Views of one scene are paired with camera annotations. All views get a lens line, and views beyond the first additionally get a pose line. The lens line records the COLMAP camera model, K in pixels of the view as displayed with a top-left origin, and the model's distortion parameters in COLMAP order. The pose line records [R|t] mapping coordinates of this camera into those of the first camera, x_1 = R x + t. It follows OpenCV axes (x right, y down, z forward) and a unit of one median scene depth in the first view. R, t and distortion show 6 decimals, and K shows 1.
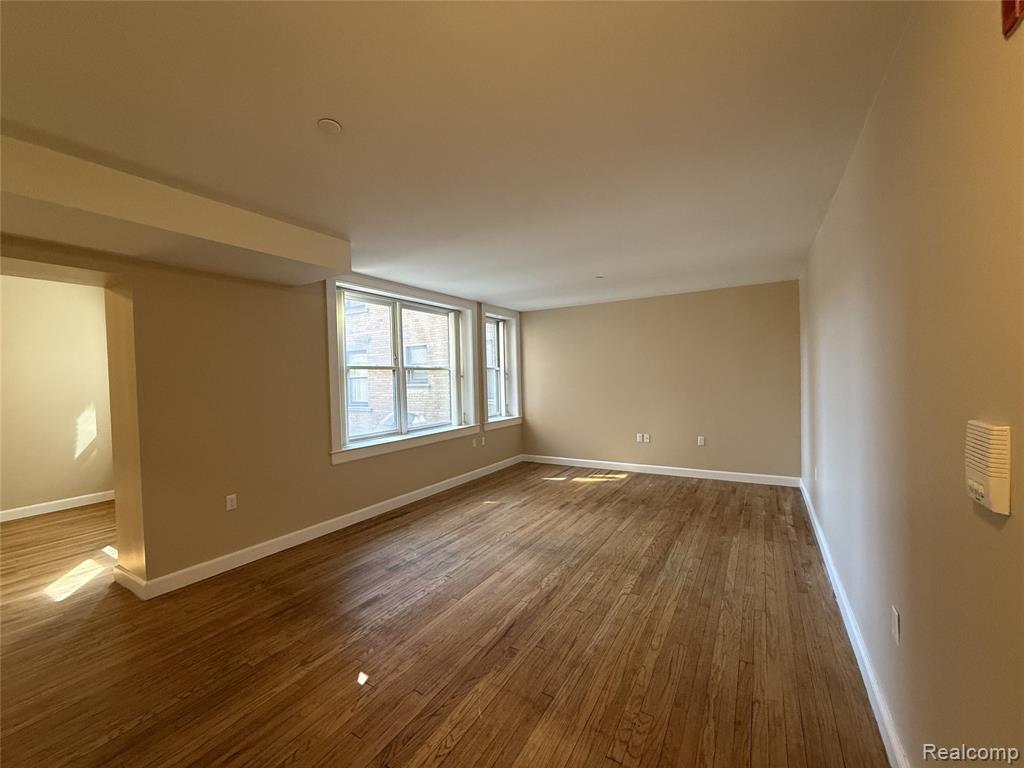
lens RADIAL K [[408.5, 0, 509.9], [0, 408.5, 381.7], [0, 0, 1]] dist [0.002558, 0.000112]
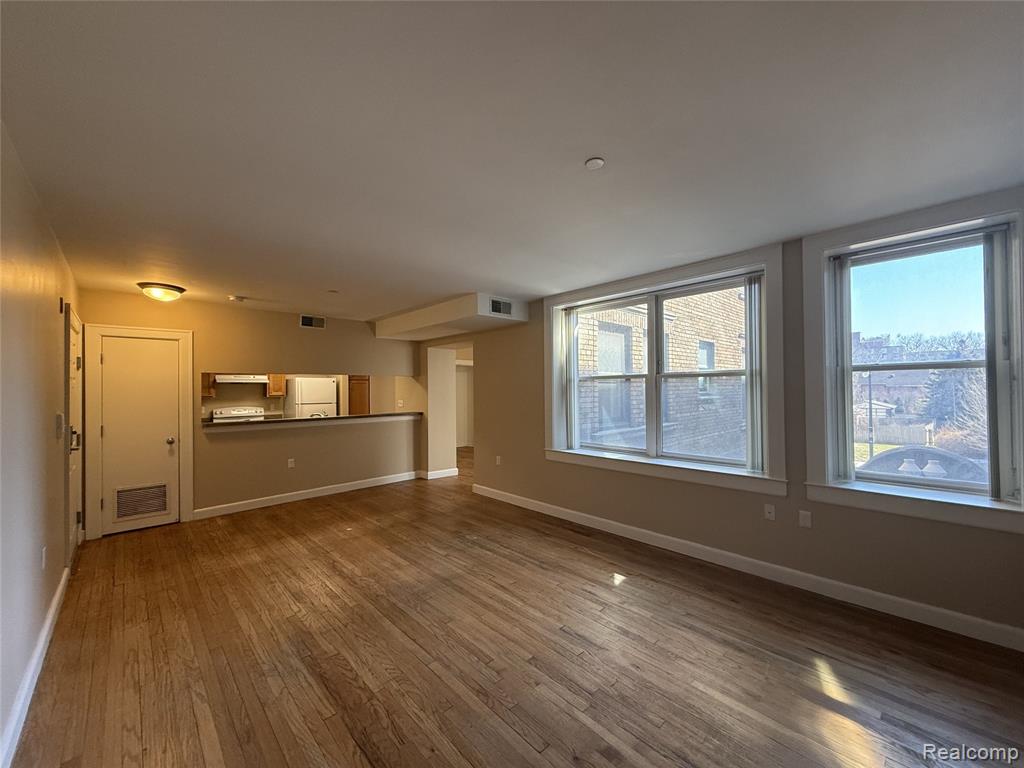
lens RADIAL K [[405.5, 0, 511.4], [0, 405.5, 382.9], [0, 0, 1]] dist [-0.001016, 0.000211]
pose [[-0.257475, 0.010597, -0.966227, 0.794718], [0.006280, 0.999937, 0.009293, -0.038731], [0.966265, -0.003676, -0.257525, 1.266413]]
